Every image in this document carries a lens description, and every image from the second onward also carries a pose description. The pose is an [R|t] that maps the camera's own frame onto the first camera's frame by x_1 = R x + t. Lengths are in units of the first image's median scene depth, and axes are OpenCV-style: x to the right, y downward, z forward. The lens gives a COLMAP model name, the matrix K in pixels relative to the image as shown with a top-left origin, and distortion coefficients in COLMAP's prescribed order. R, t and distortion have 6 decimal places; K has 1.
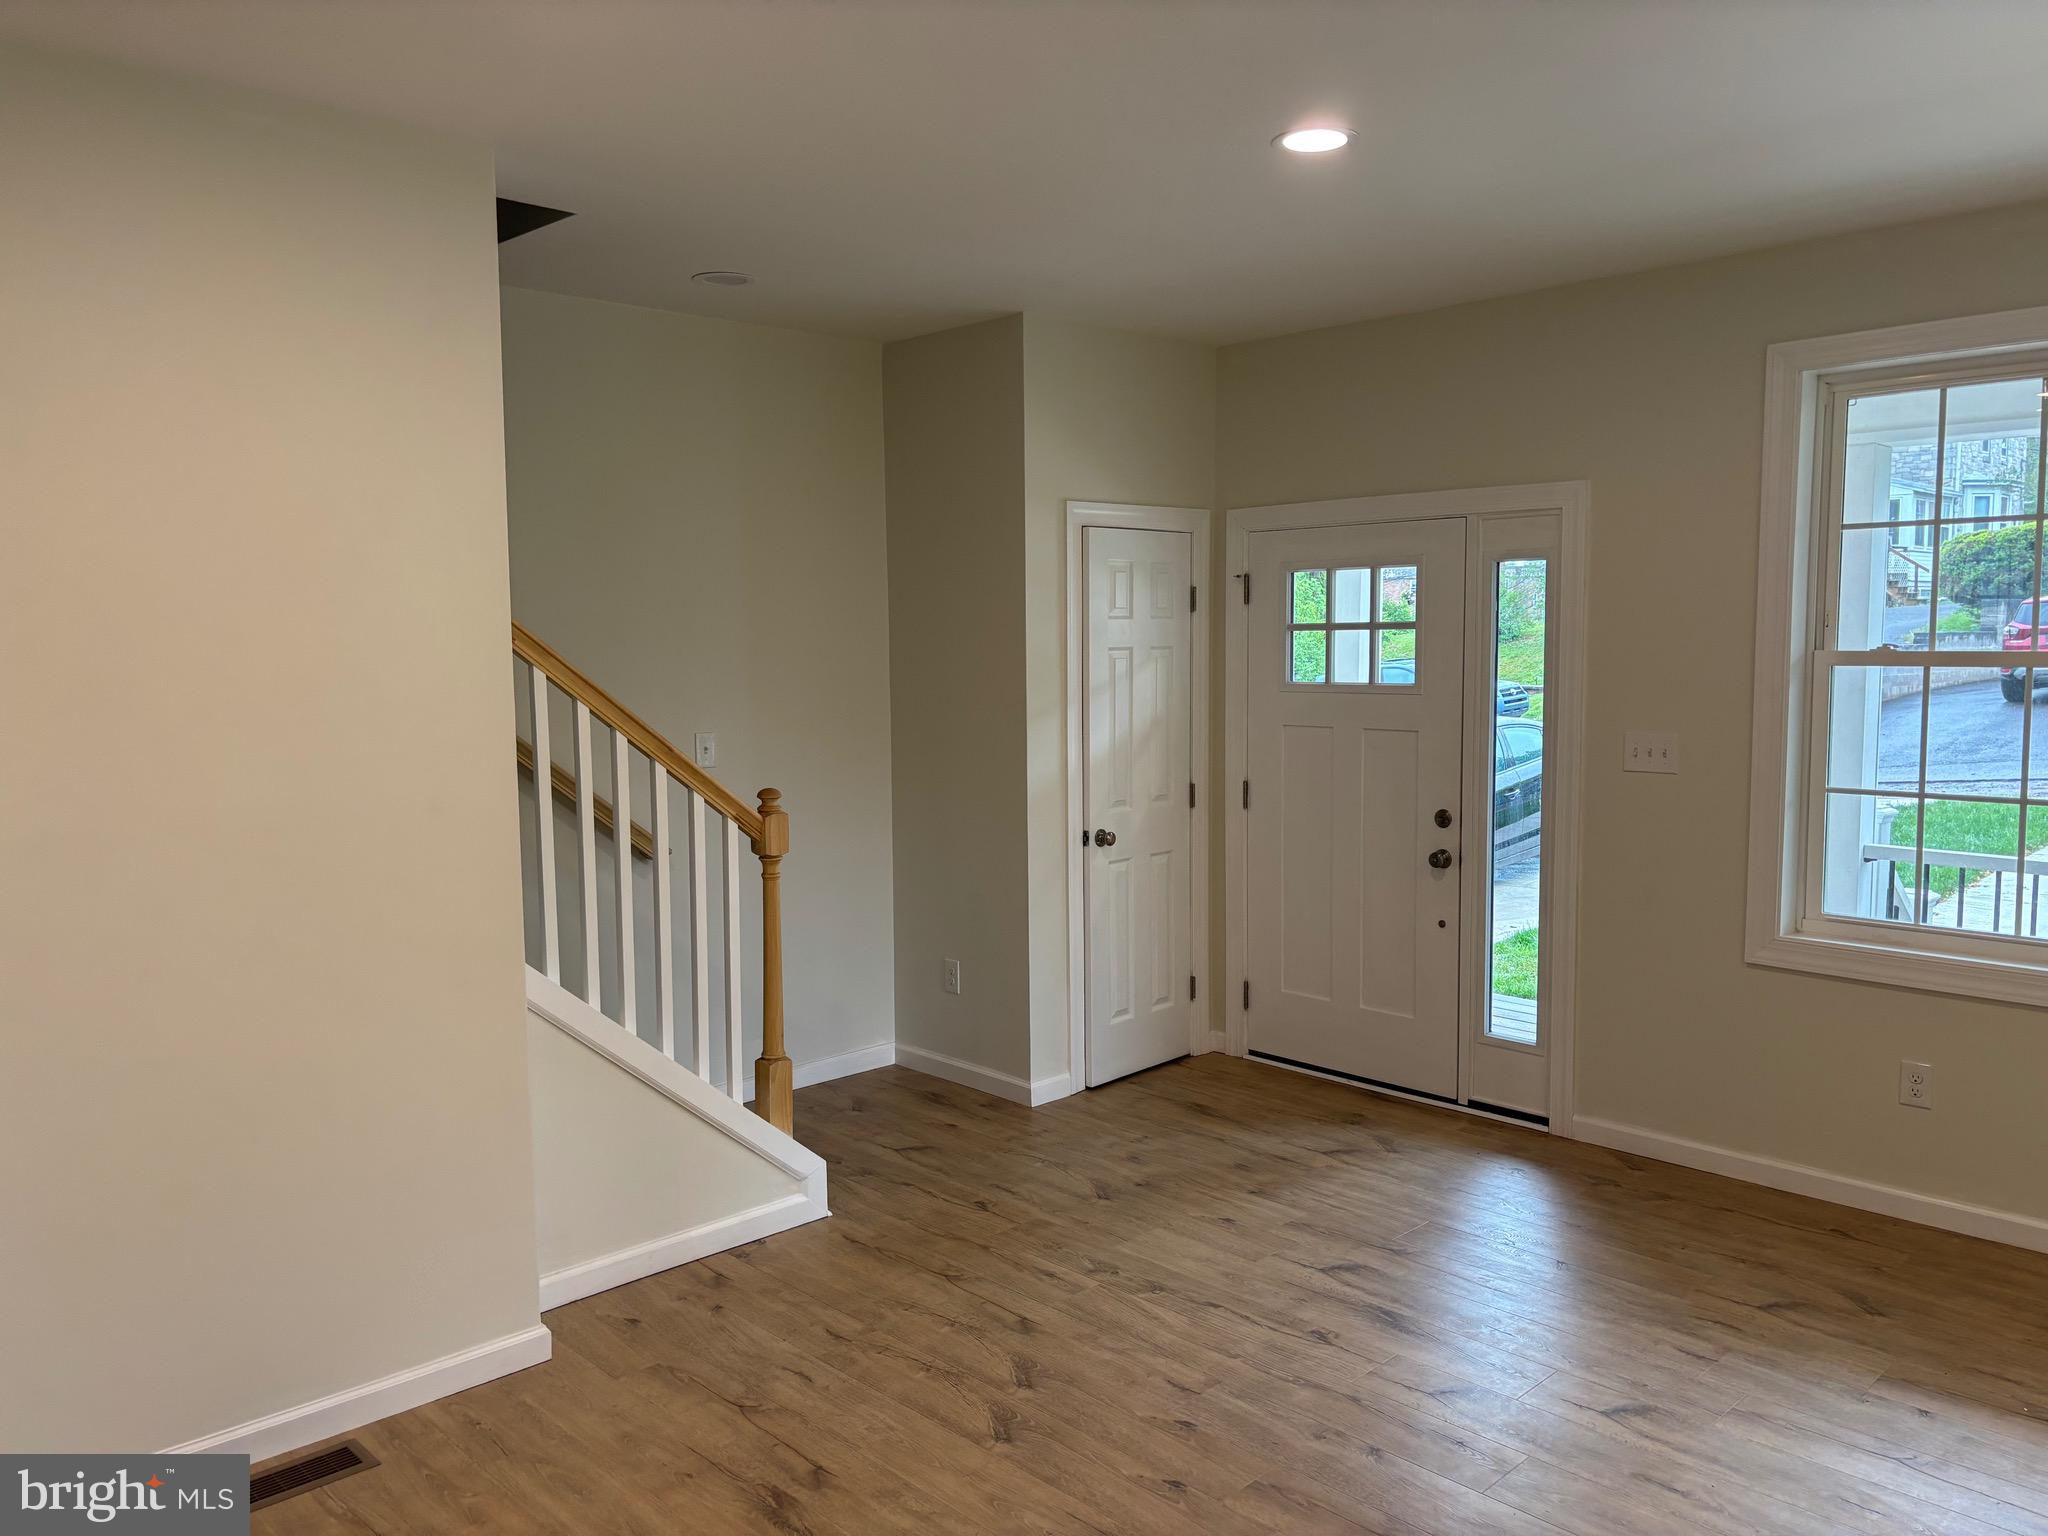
lens RADIAL K [[1545.6, 0, 1014.2], [0, 1545.6, 754.5], [0, 0, 1]] dist [0.044760, -0.043550]
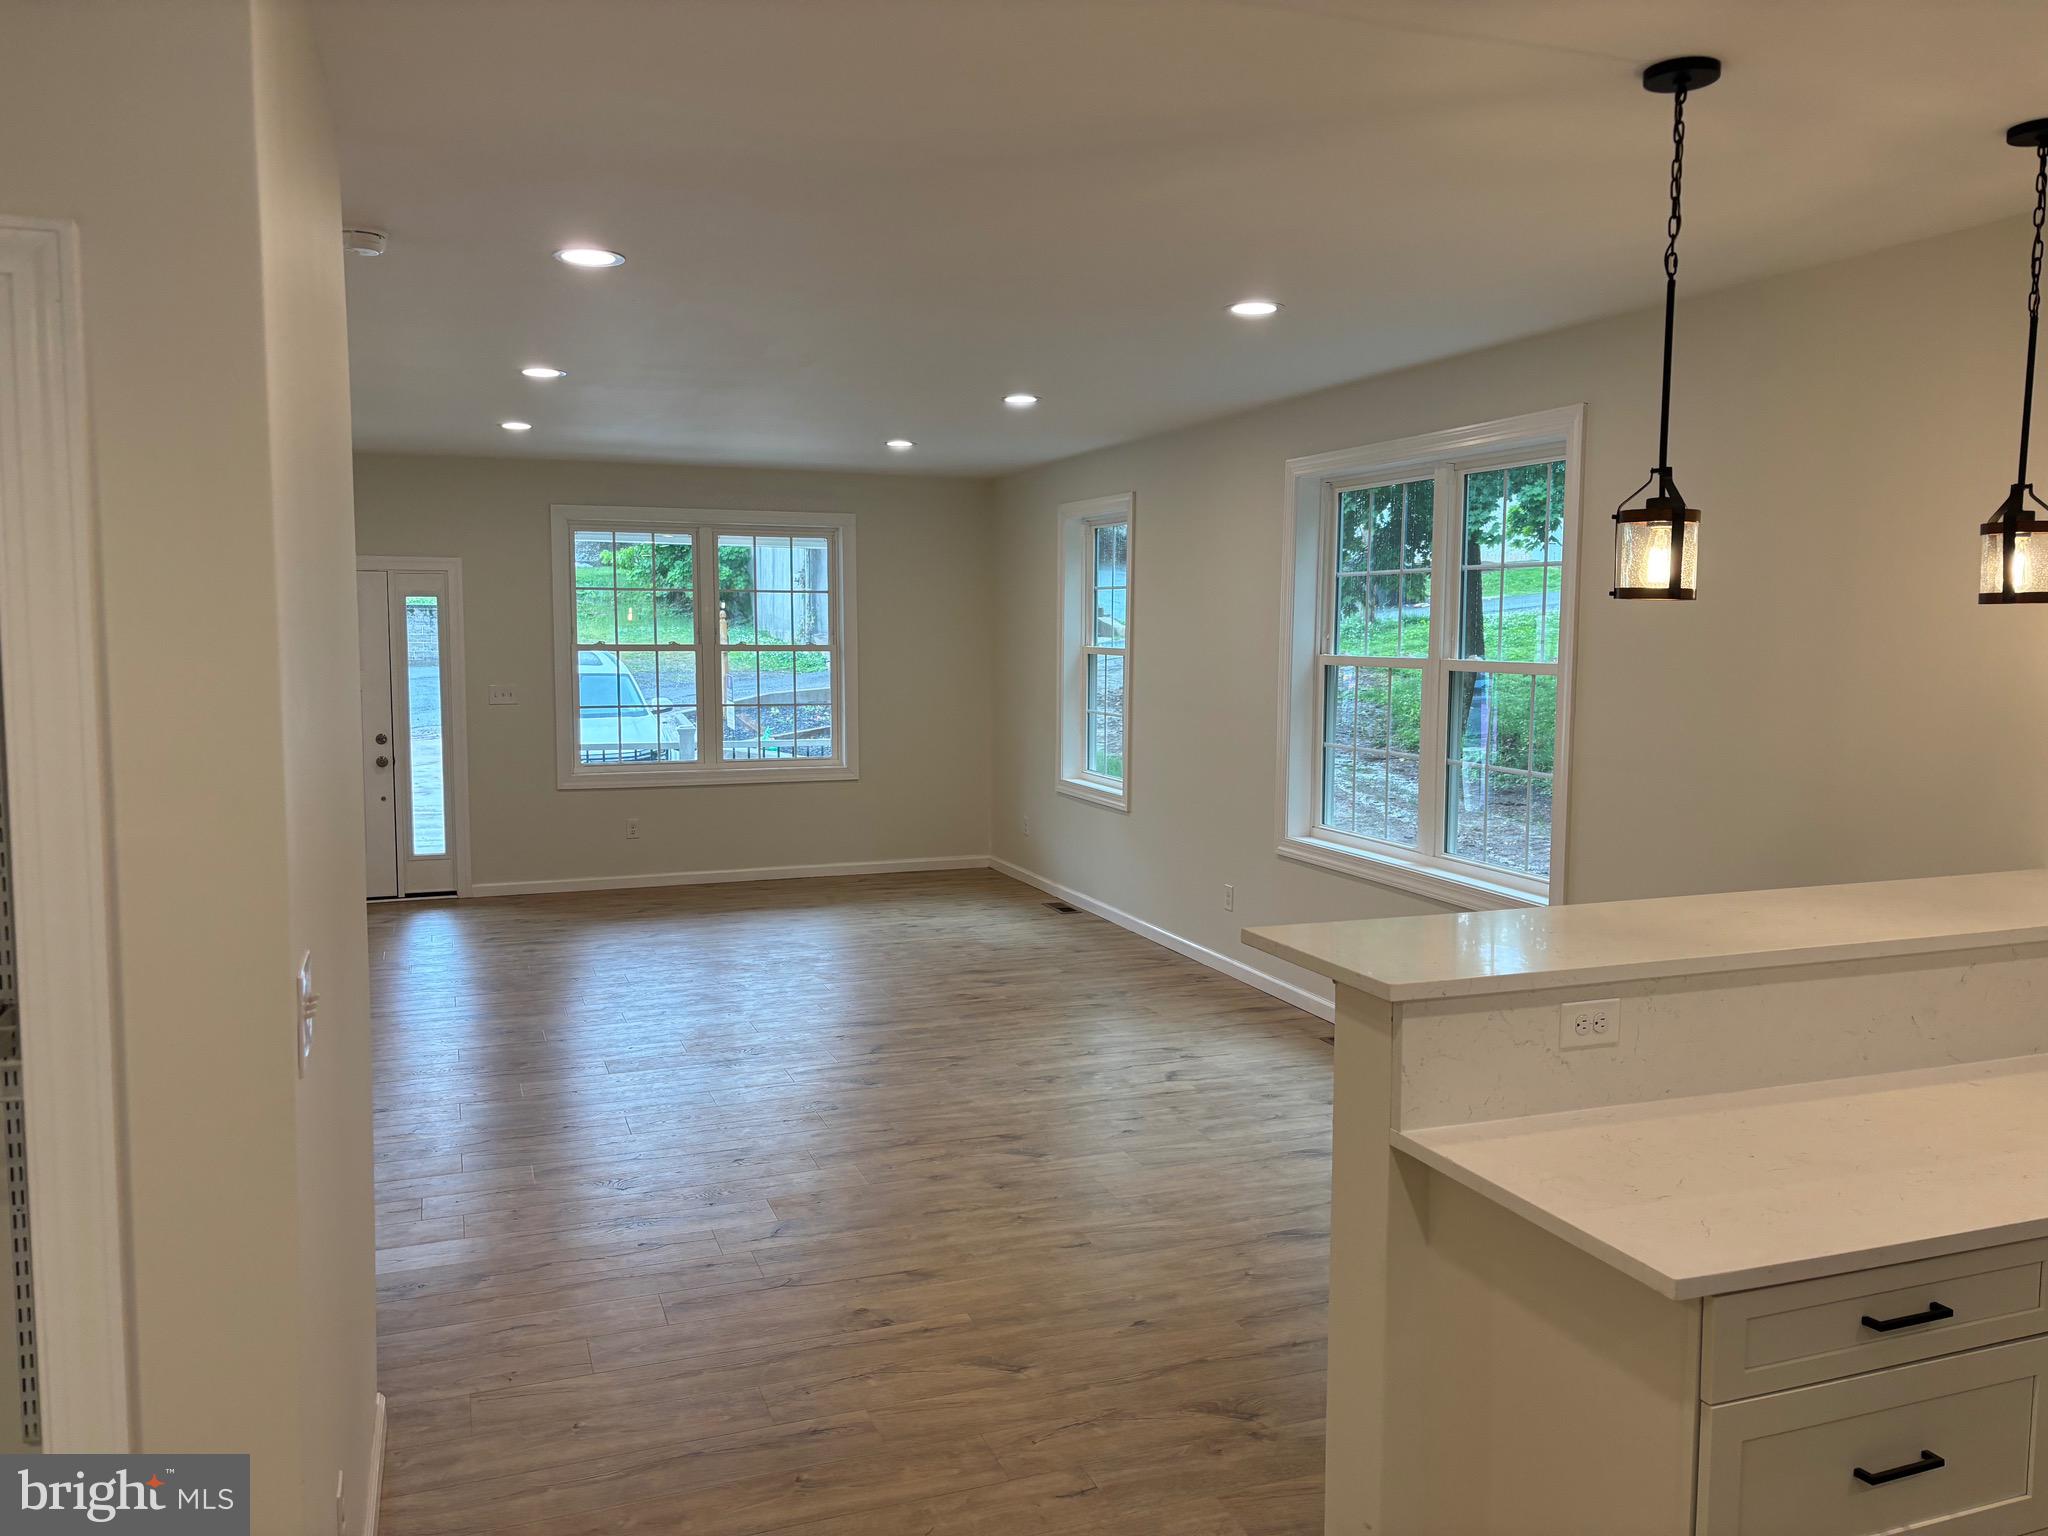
lens RADIAL K [[1545.6, 0, 1014.2], [0, 1545.6, 754.5], [0, 0, 1]] dist [0.044760, -0.043550]
pose [[0.393327, -0.066243, 0.917009, -1.077569], [0.069314, 0.996699, 0.042269, 0.033540], [-0.916782, 0.046936, 0.396620, -0.375342]]
